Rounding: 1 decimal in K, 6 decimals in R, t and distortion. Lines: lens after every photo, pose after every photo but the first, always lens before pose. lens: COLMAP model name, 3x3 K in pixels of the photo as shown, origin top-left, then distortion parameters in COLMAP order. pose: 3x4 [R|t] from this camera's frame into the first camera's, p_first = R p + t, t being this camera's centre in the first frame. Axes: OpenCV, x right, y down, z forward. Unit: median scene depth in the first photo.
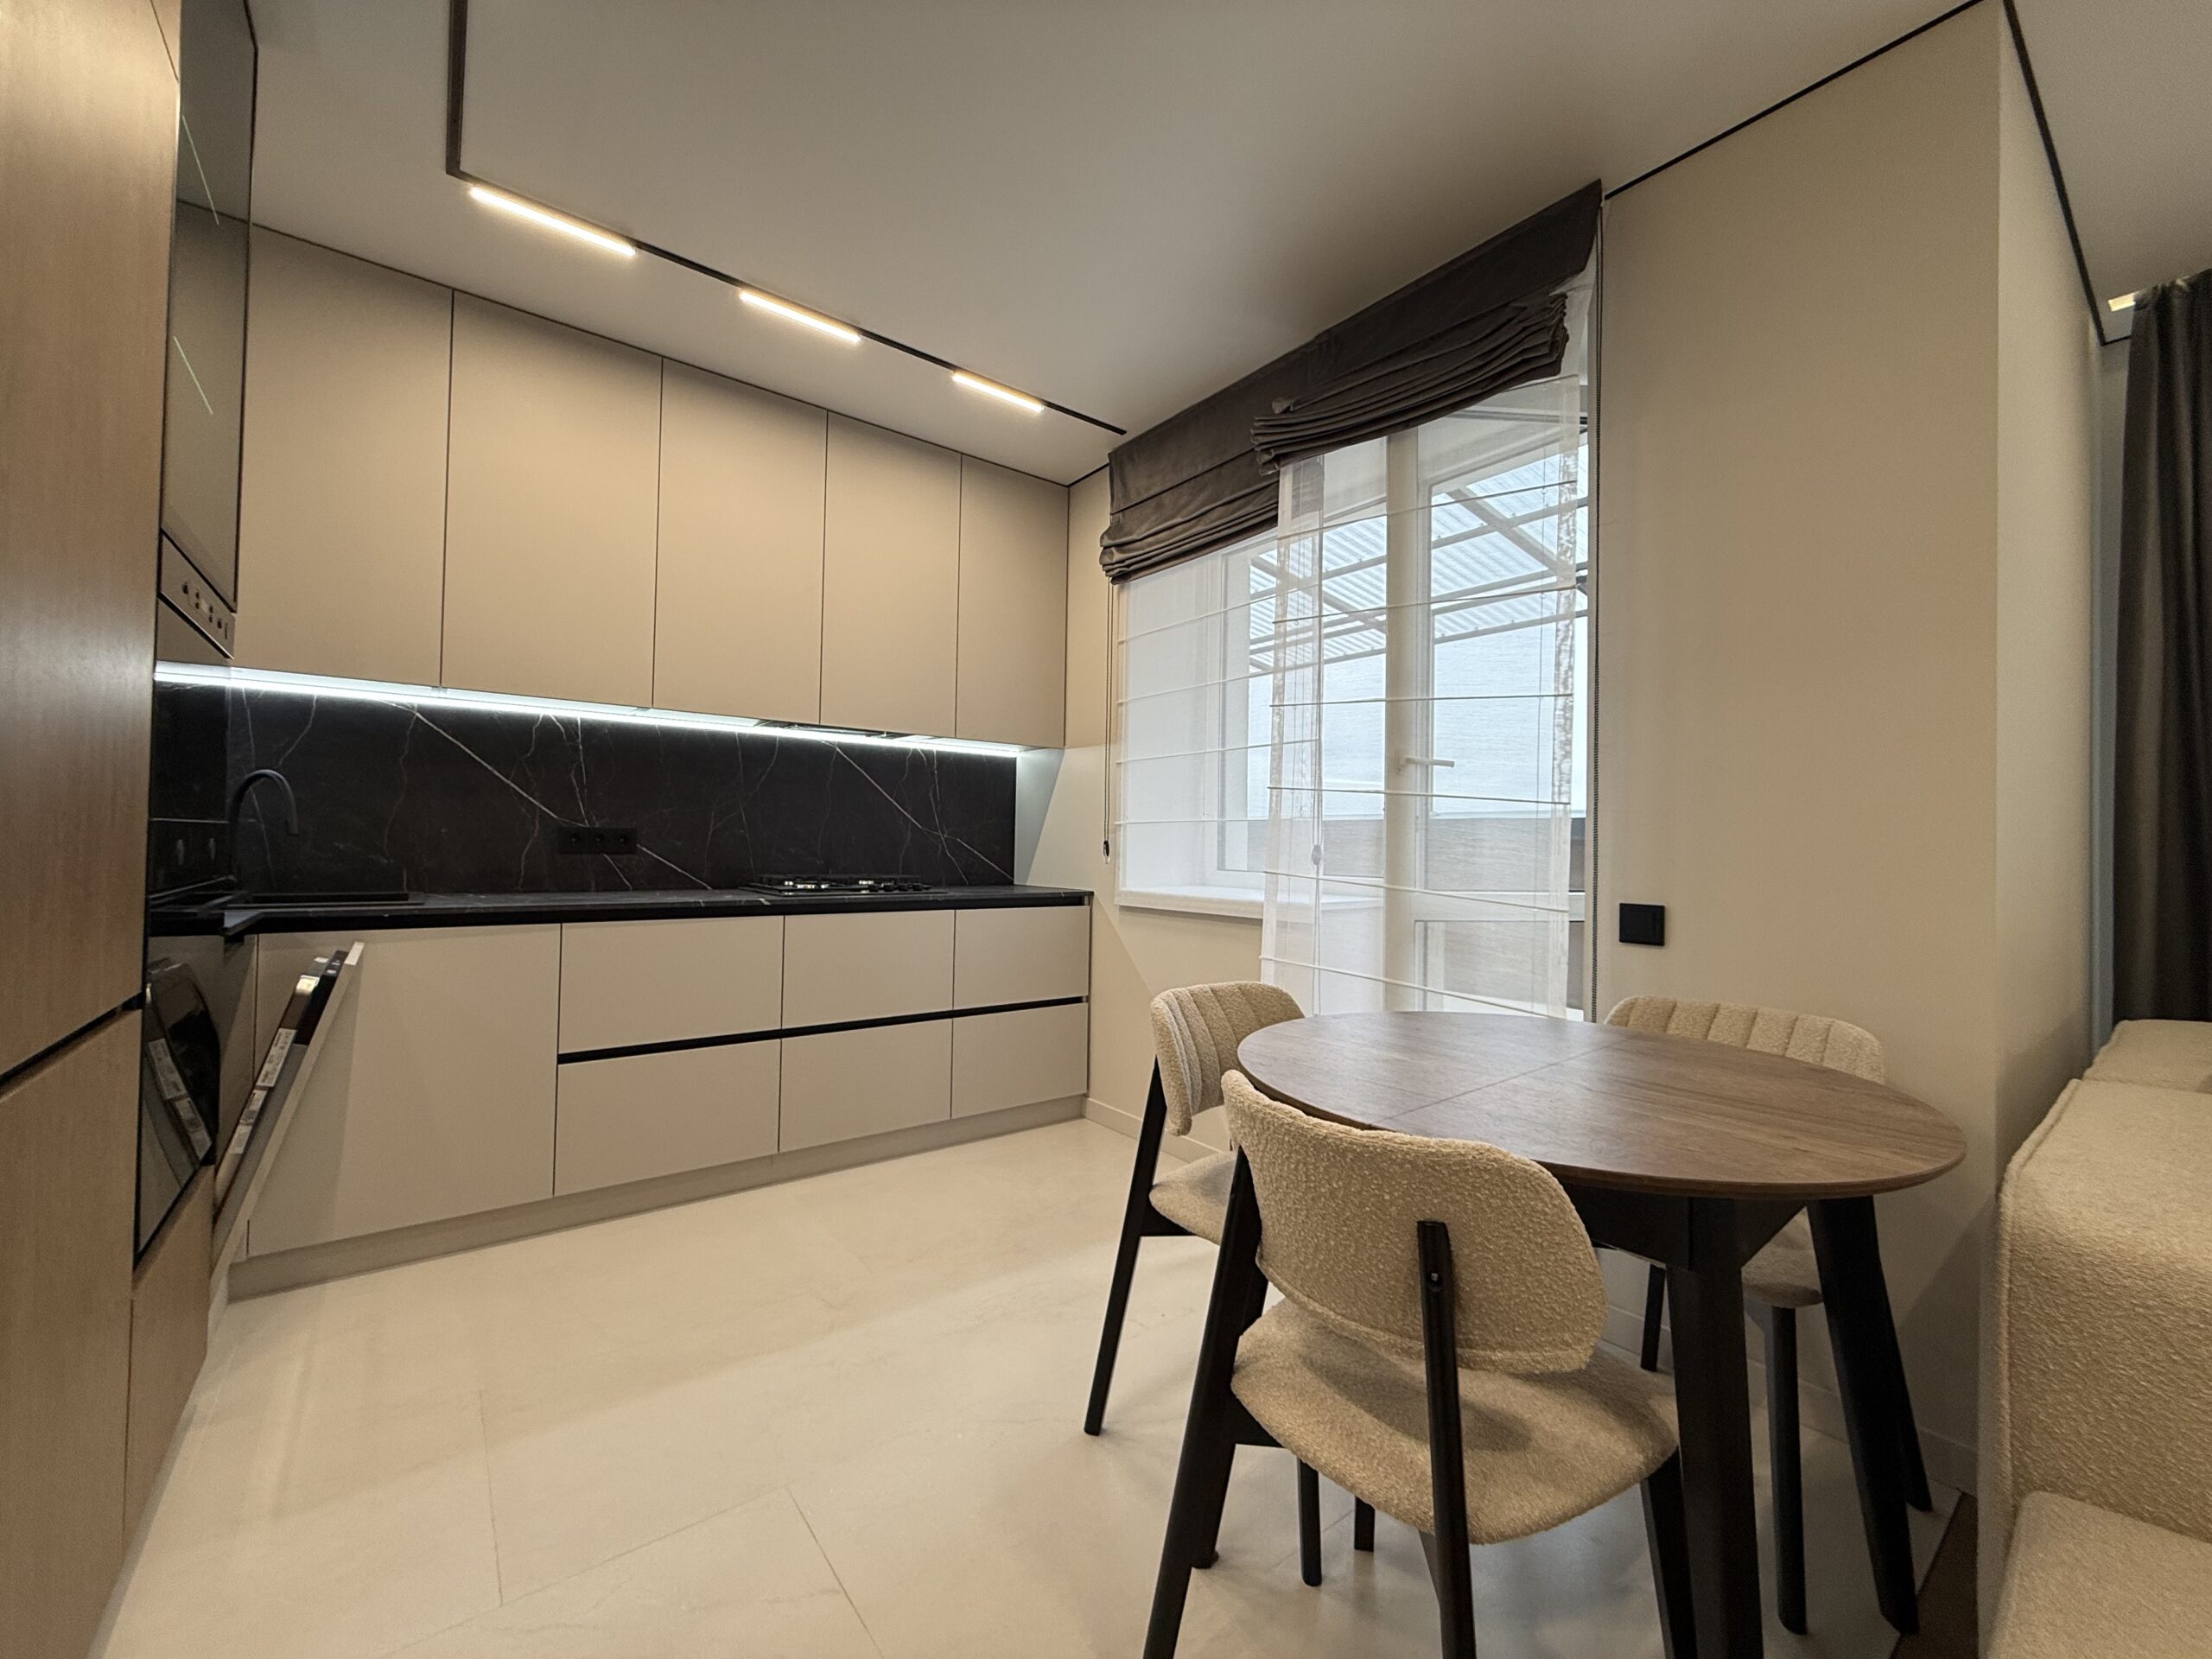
lens RADIAL K [[880.8, 0, 1098.2], [0, 880.8, 829.1], [0, 0, 1]] dist [-0.000478, -0.000127]
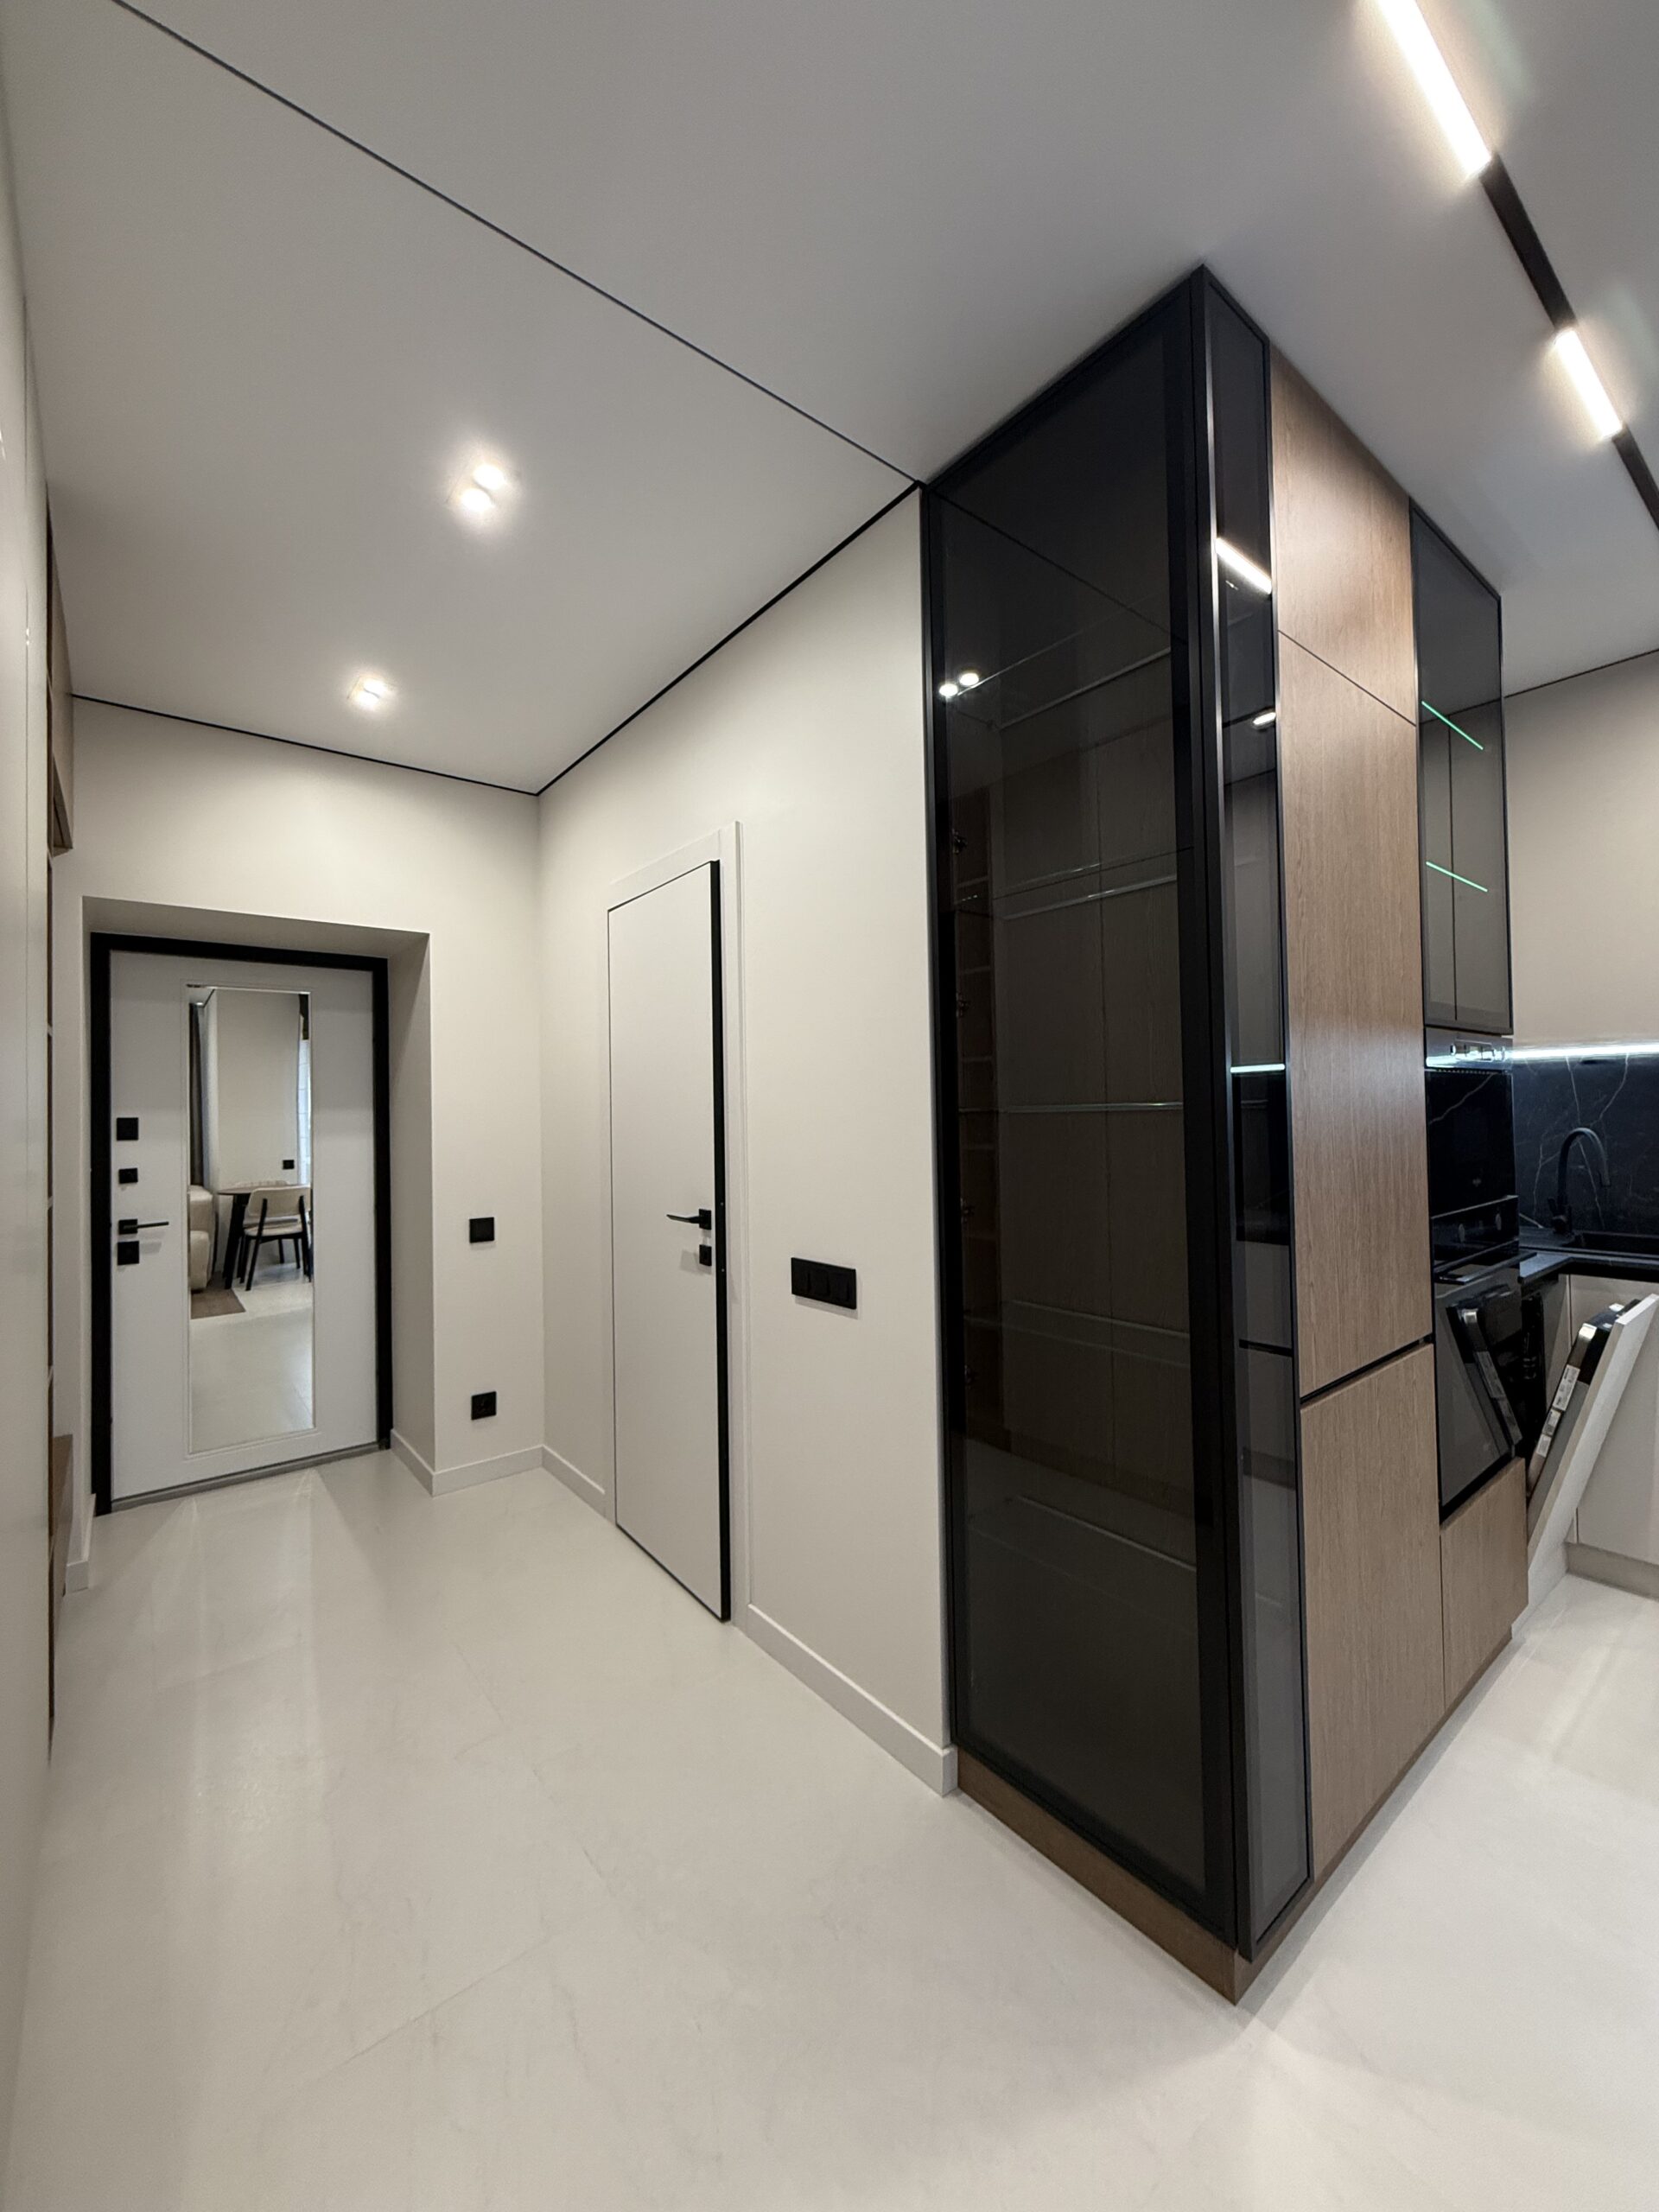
lens RADIAL K [[880.8, 0, 829.4], [0, 880.8, 1099.2], [0, 0, 1]] dist [-0.000478, -0.000127]
pose [[0.015832, -0.034540, -0.999278, 0.188025], [0.035500, 0.998792, -0.033961, -0.088773], [0.999244, -0.034937, 0.017039, -0.021395]]
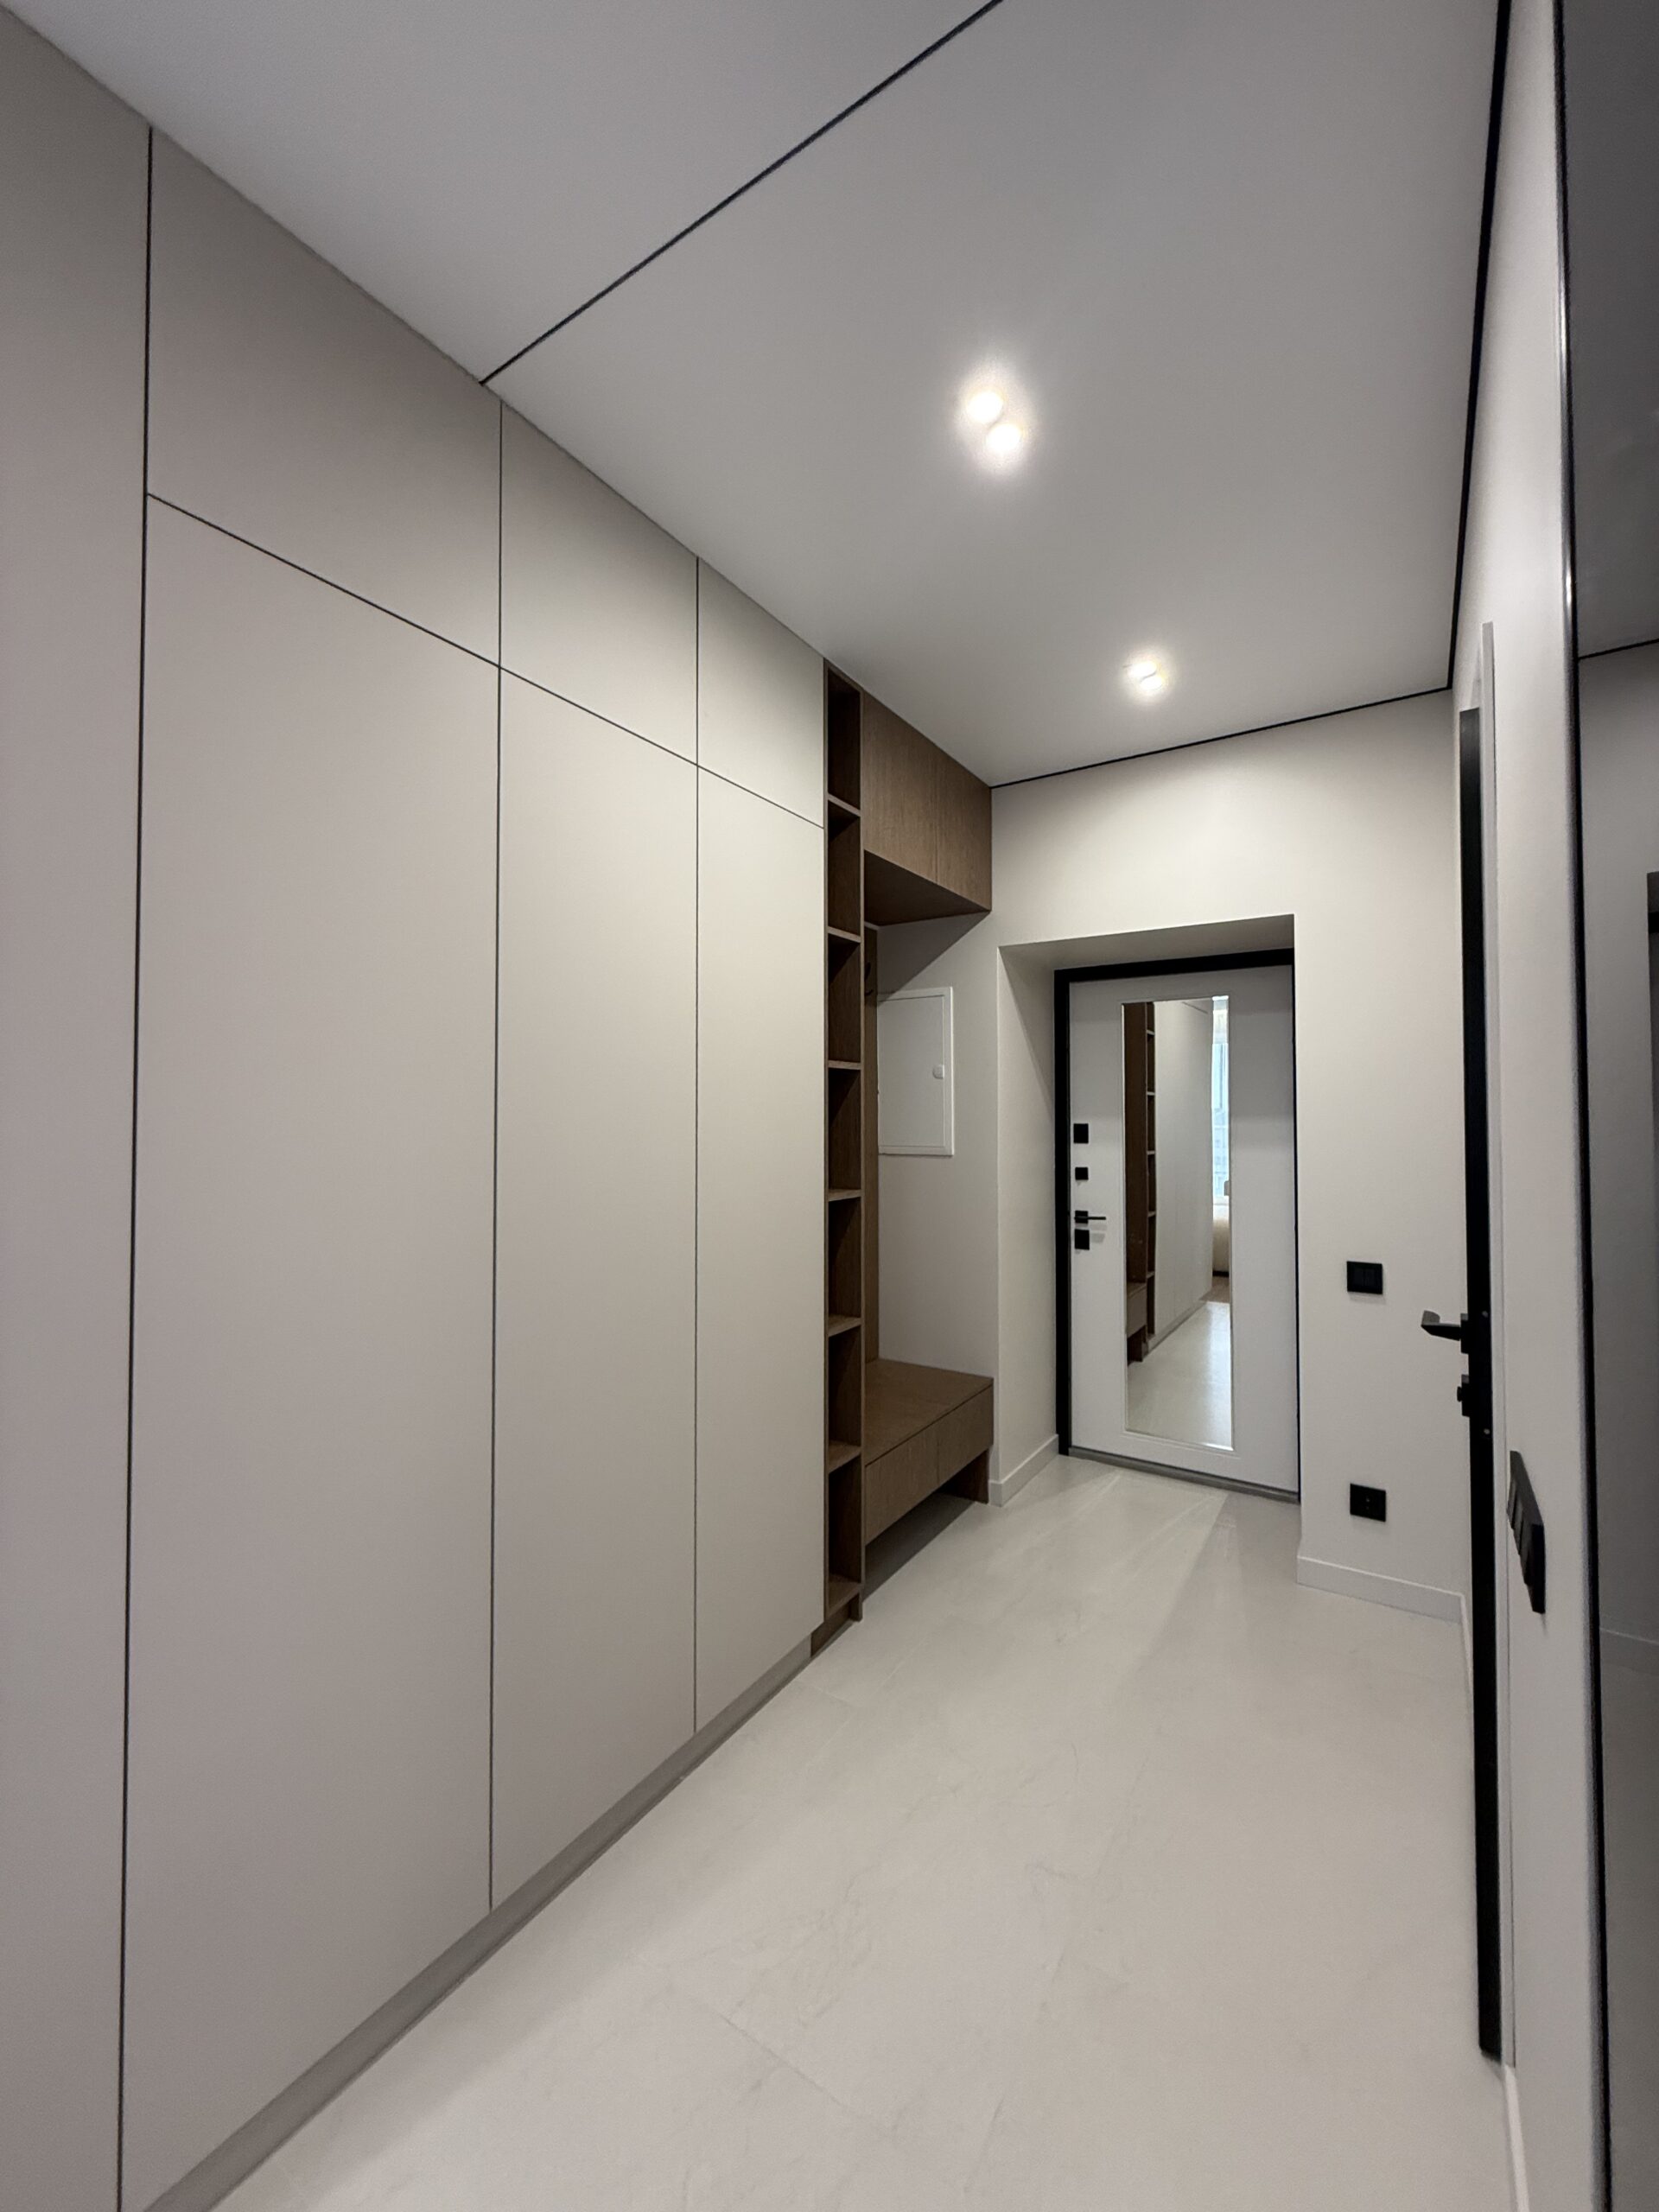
lens RADIAL K [[880.8, 0, 829.4], [0, 880.8, 1099.2], [0, 0, 1]] dist [-0.000478, -0.000127]
pose [[-0.945548, -0.023315, -0.324647, -0.180992], [-0.010385, 0.999084, -0.041504, -0.114413], [0.325317, -0.035872, -0.944924, 0.233359]]
